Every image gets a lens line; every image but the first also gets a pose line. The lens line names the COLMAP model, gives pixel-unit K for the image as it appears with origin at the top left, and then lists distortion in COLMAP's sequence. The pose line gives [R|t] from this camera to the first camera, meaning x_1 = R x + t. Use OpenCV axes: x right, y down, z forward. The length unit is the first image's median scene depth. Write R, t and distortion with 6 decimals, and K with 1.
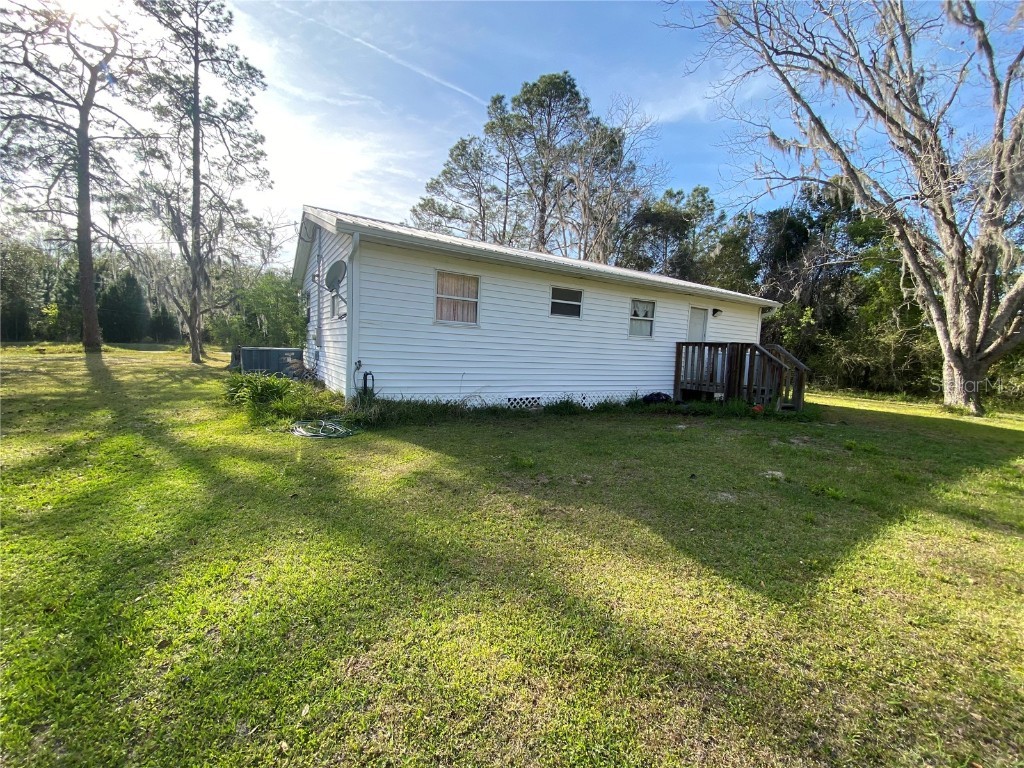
lens RADIAL K [[413.5, 0, 516.5], [0, 413.5, 385.9], [0, 0, 1]] dist [0.045554, -0.027776]
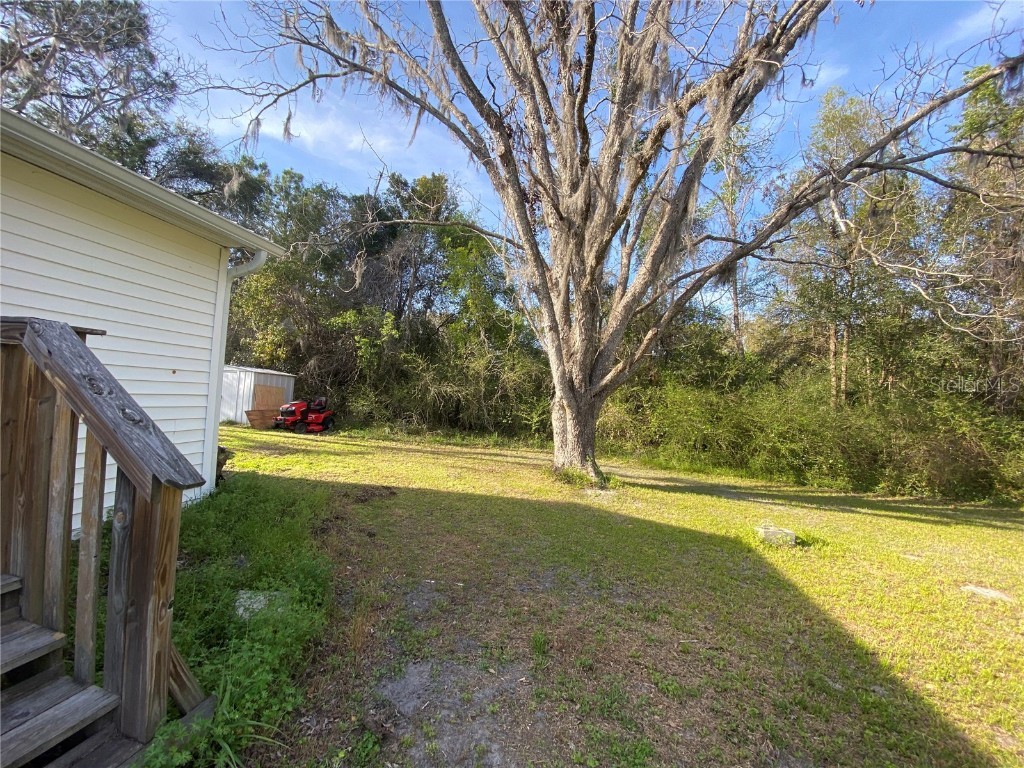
lens RADIAL K [[413.5, 0, 516.5], [0, 413.5, 385.9], [0, 0, 1]] dist [0.045554, -0.027776]
pose [[0.668058, 0.020778, 0.743819, 0.337377], [0.023026, 0.998554, -0.048574, -0.030749], [-0.743753, 0.049577, 0.666614, 0.409476]]
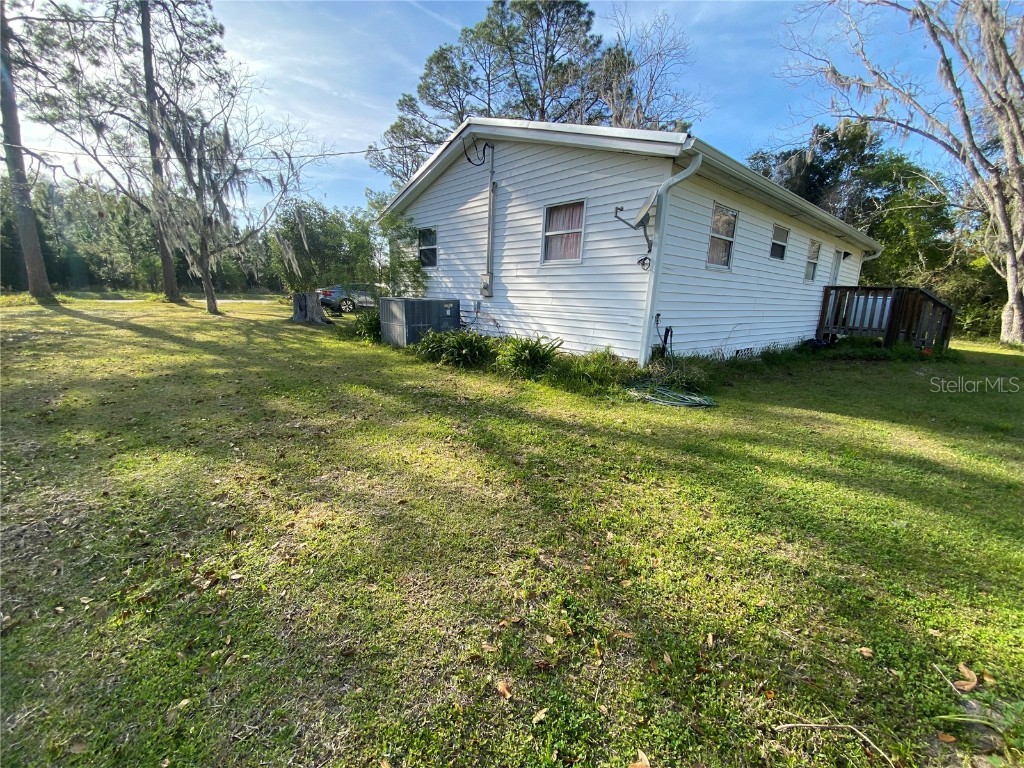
lens RADIAL K [[413.5, 0, 516.5], [0, 413.5, 385.9], [0, 0, 1]] dist [0.045554, -0.027776]
pose [[0.987624, -0.042134, 0.151075, -0.295616], [0.021419, 0.990449, 0.136204, -0.013136], [-0.155371, -0.131282, 0.979094, 0.054578]]
